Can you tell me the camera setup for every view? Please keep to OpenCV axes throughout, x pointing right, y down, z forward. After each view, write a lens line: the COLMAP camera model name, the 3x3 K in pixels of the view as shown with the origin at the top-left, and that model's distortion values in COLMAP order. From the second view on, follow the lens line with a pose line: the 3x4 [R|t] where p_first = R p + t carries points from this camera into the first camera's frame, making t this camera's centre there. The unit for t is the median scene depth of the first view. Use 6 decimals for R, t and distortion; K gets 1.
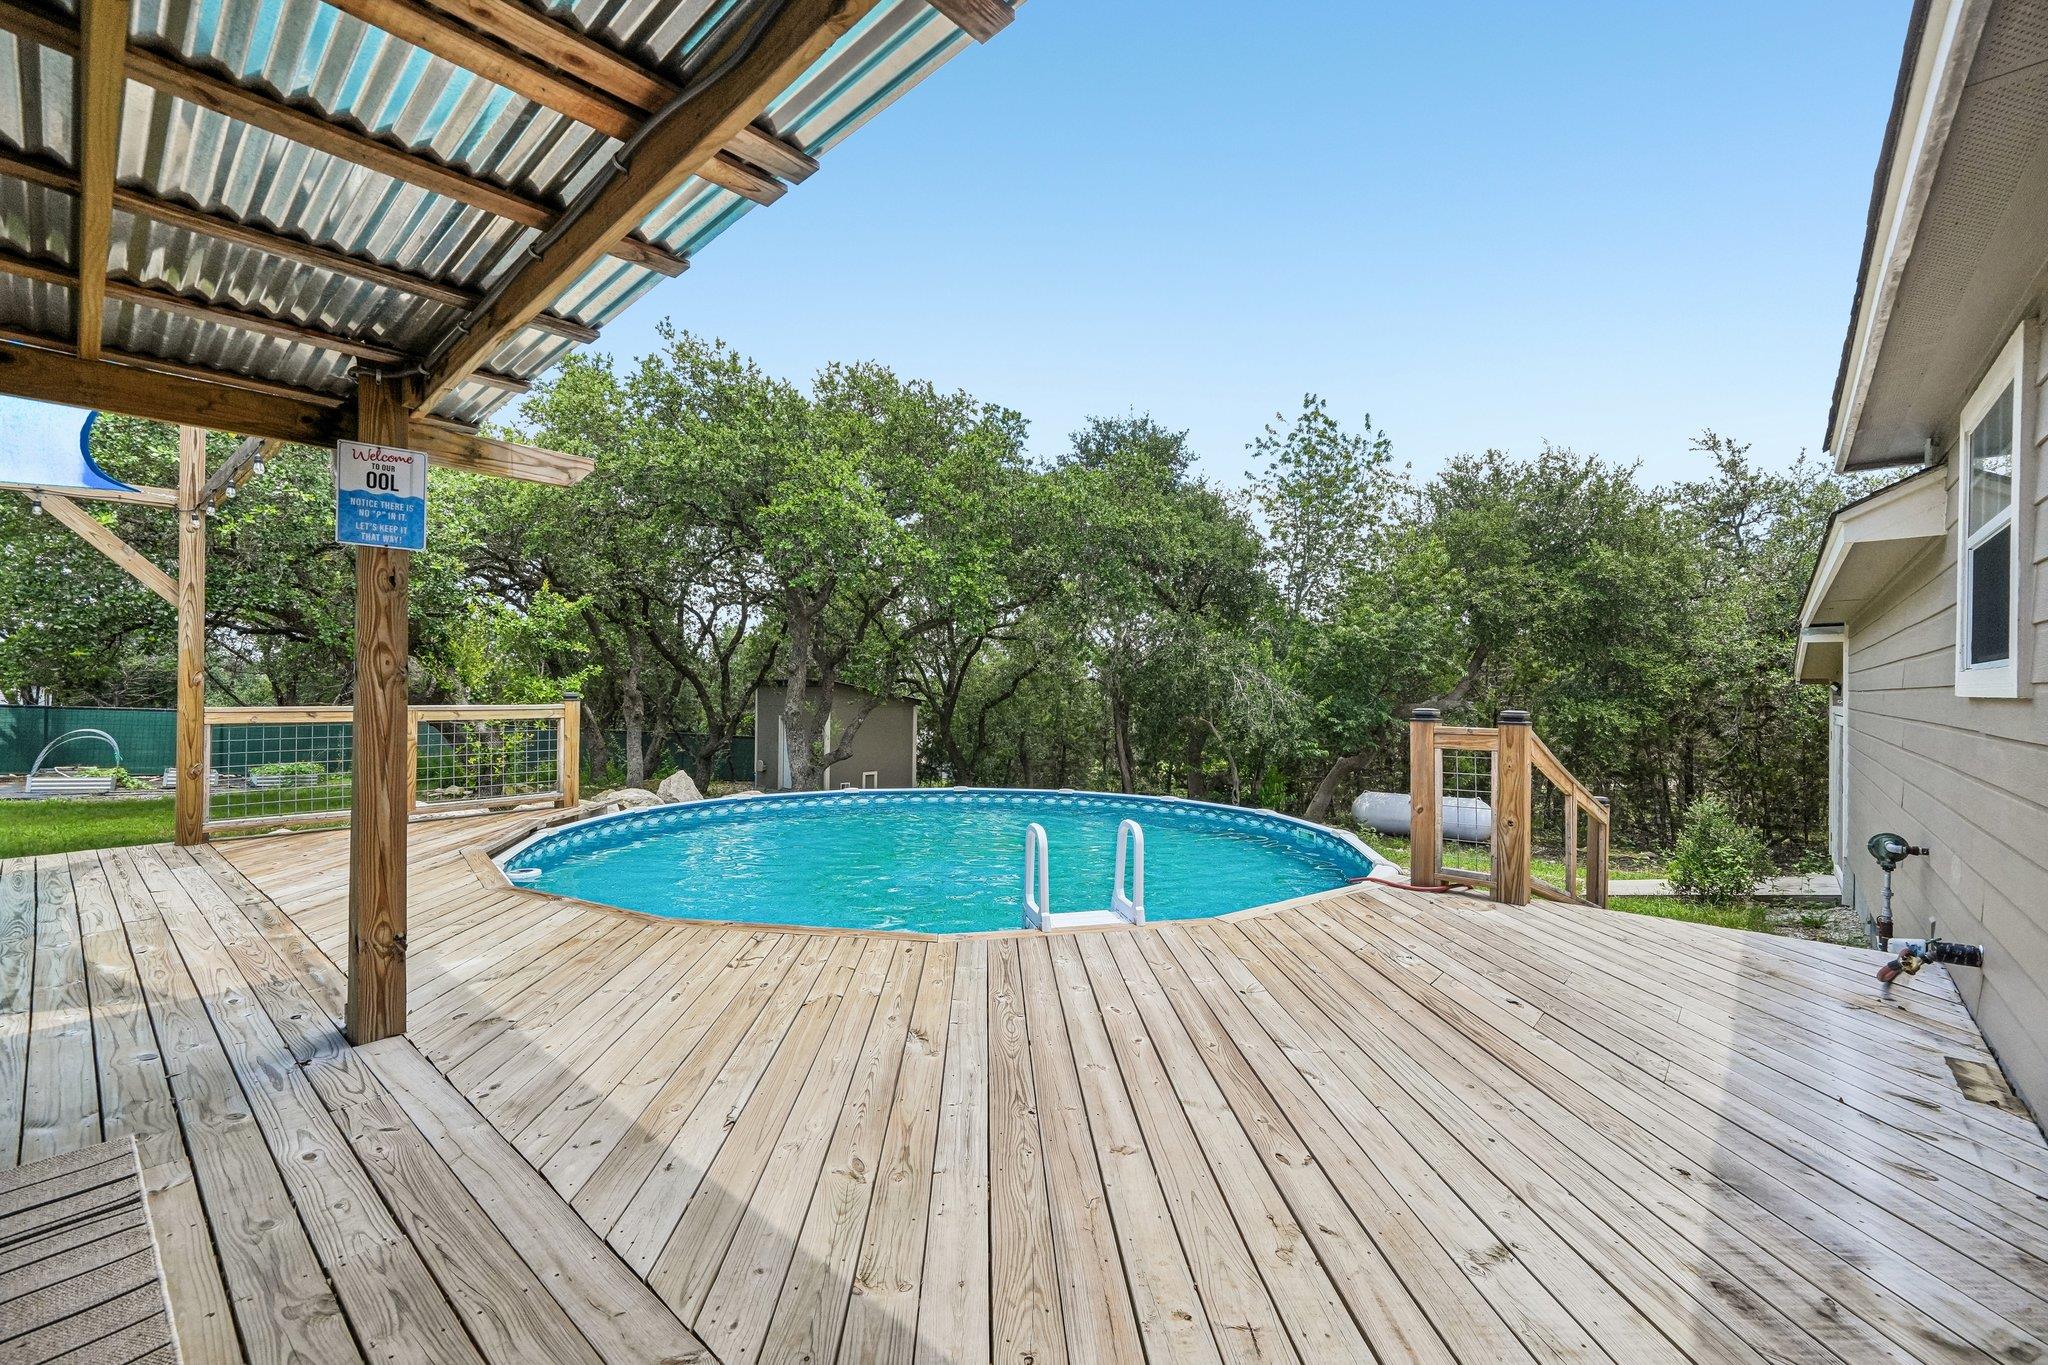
lens RADIAL K [[850.3, 0, 1019.9], [0, 850.3, 682.6], [0, 0, 1]] dist [-0.001770, -0.000244]
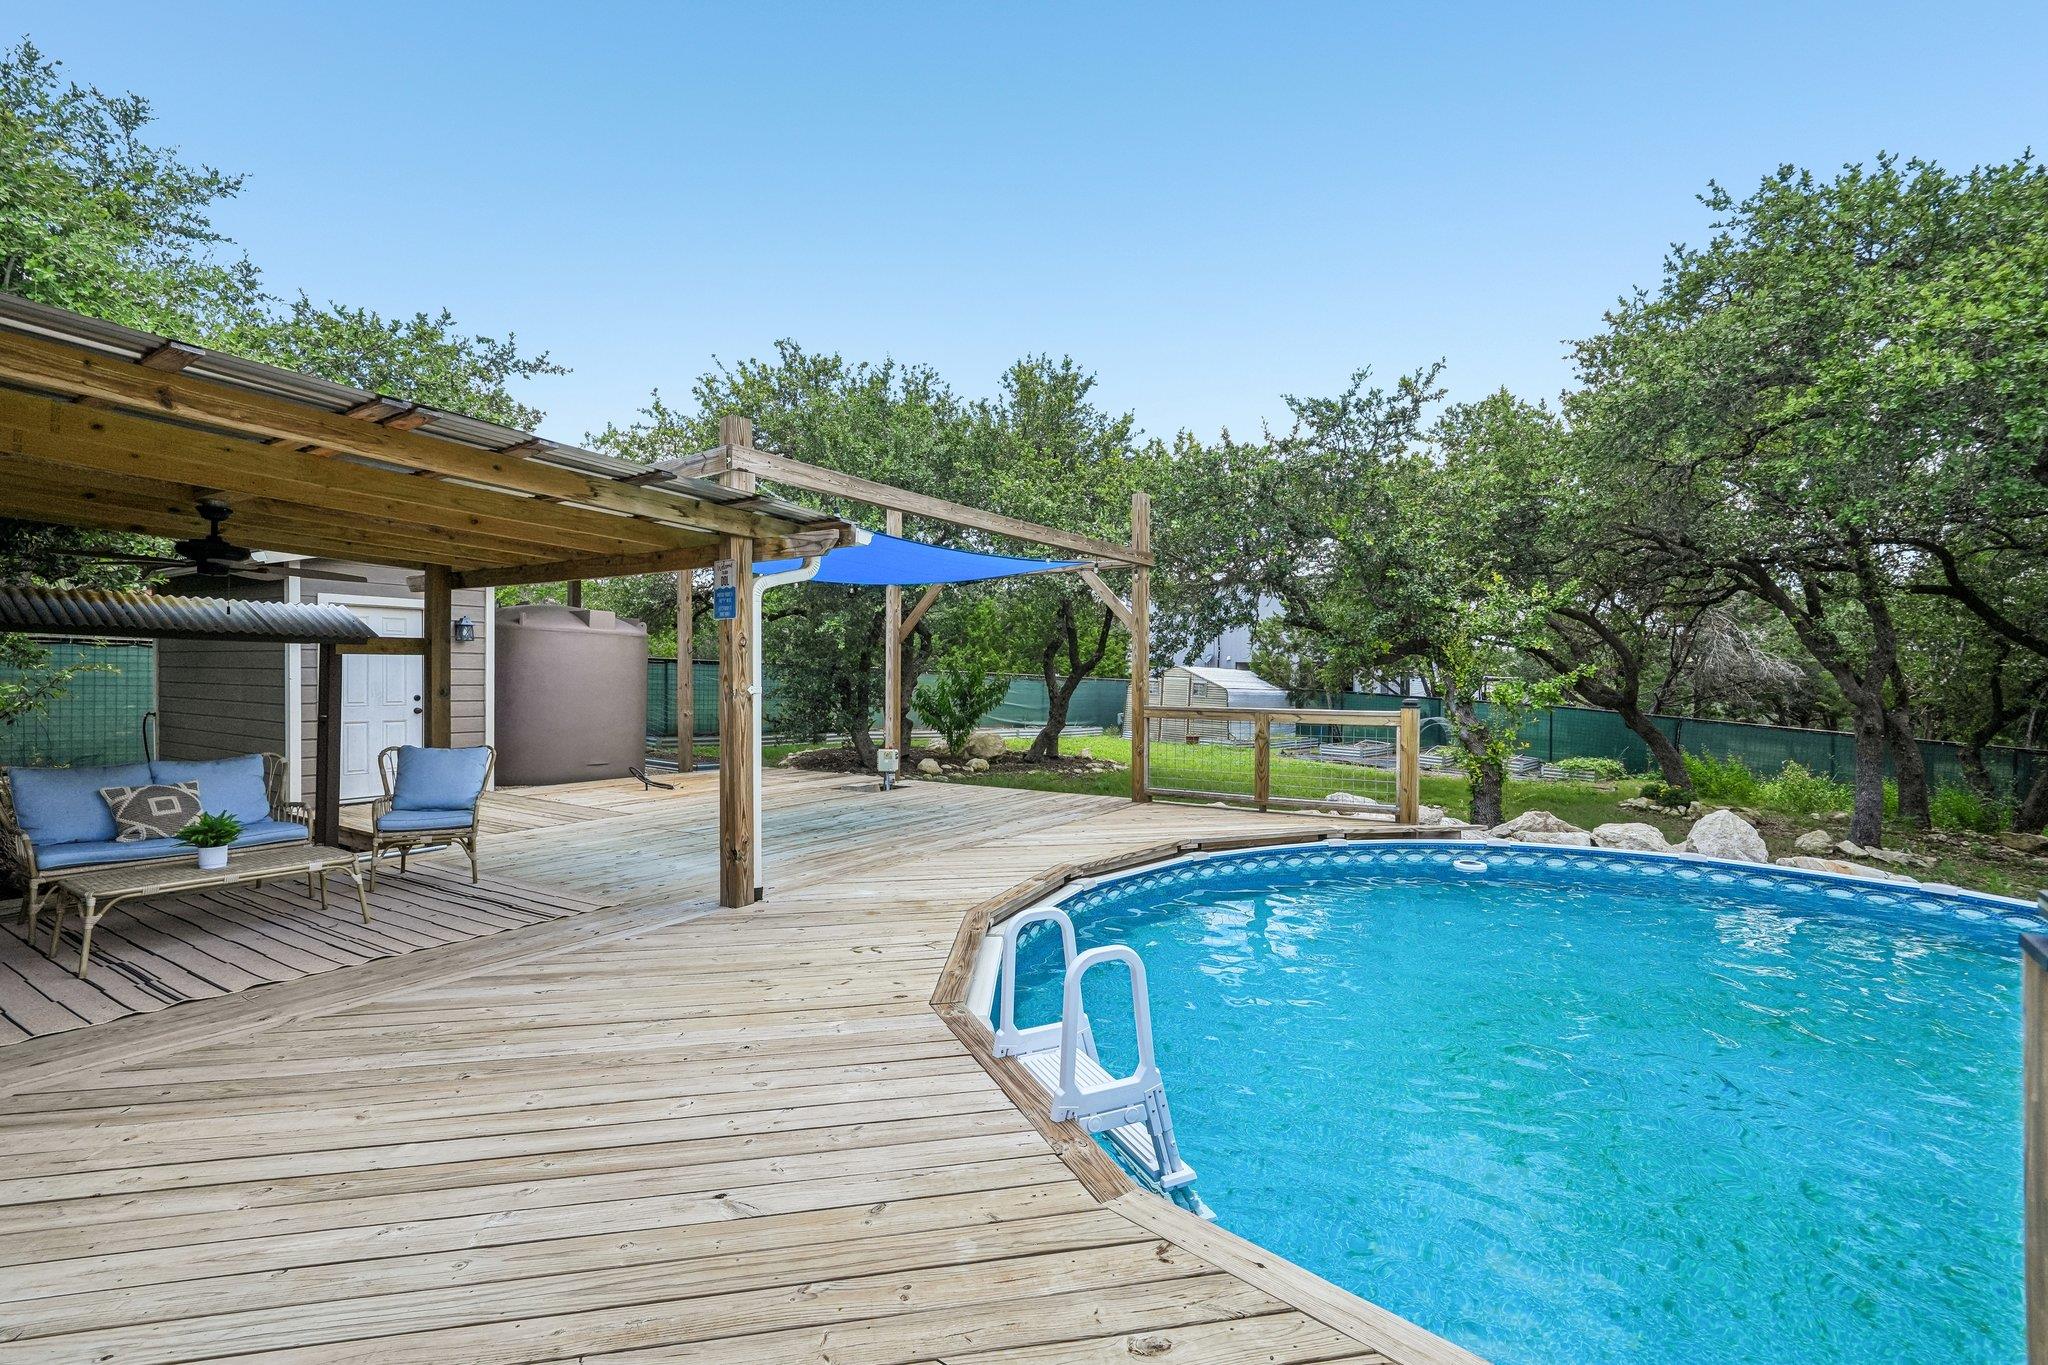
lens RADIAL K [[944.5, 0, 1024.0], [0, 944.5, 682.5], [0, 0, 1]] dist [0.004526, 0.001213]
pose [[0.121972, -0.002714, -0.992530, 0.928726], [0.009157, 0.999957, -0.001609, -0.011187], [0.992491, -0.008892, 0.121992, 1.077904]]
